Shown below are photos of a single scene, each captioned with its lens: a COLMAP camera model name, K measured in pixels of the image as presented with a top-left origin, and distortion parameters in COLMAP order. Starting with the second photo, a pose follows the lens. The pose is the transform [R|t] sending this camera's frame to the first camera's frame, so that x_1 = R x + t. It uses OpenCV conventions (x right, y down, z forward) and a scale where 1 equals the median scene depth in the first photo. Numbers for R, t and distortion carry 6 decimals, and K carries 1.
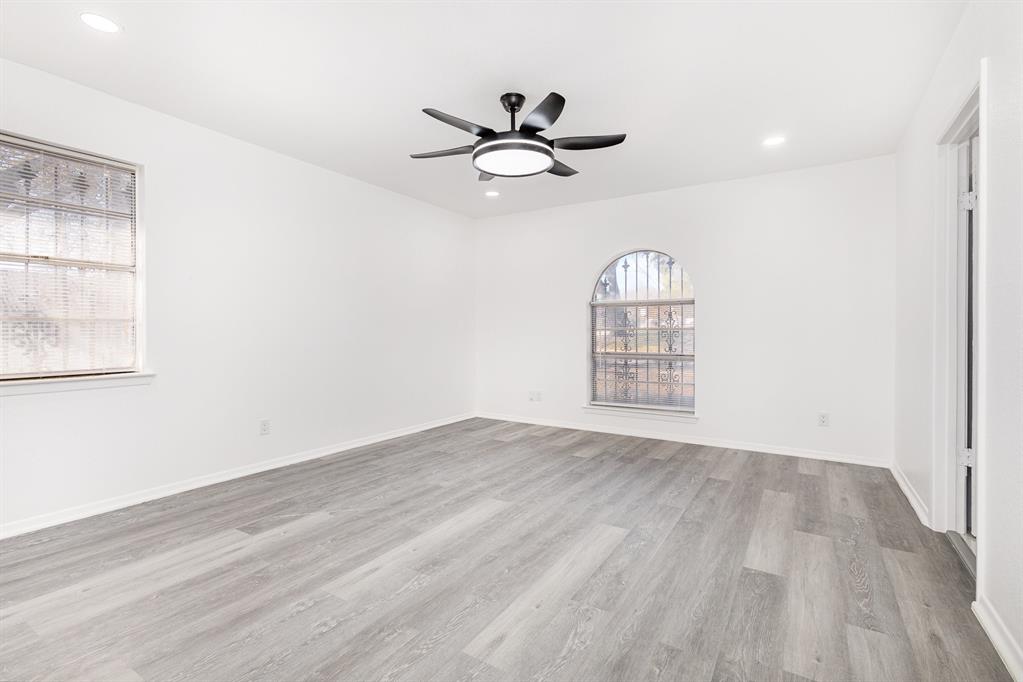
lens RADIAL K [[472.2, 0, 512.1], [0, 472.2, 336.1], [0, 0, 1]] dist [0.009680, -0.000519]
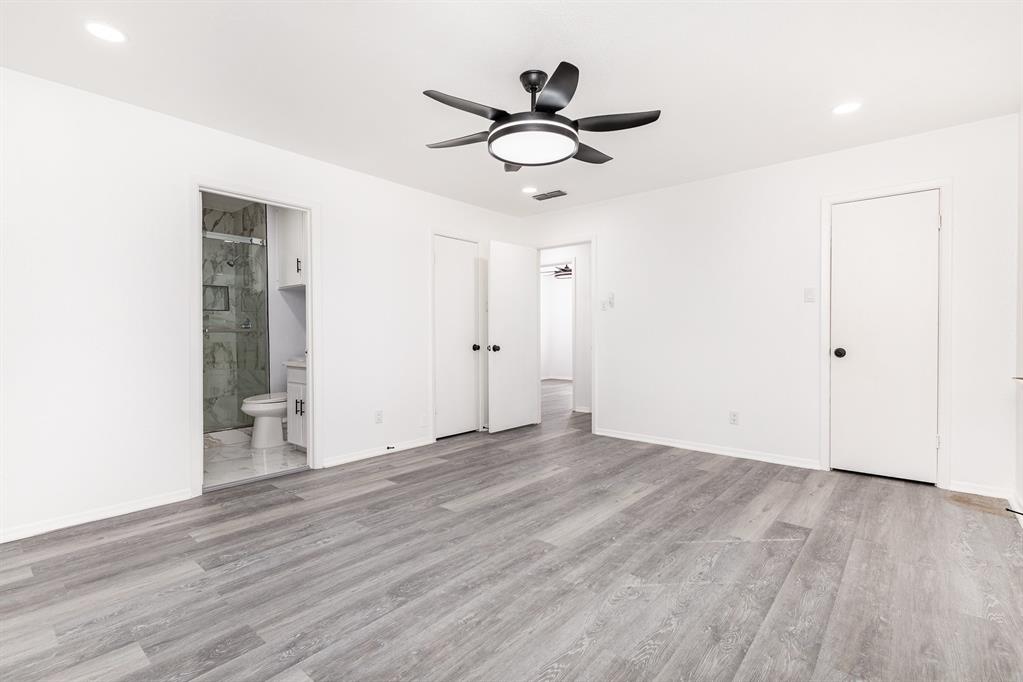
lens RADIAL K [[472.2, 0, 512.6], [0, 472.2, 341.9], [0, 0, 1]] dist [0.009680, -0.000519]
pose [[-0.989634, 0.000470, 0.143609, -0.091252], [0.004402, 0.999624, 0.027067, -0.020992], [-0.143542, 0.027419, -0.989264, 1.958261]]
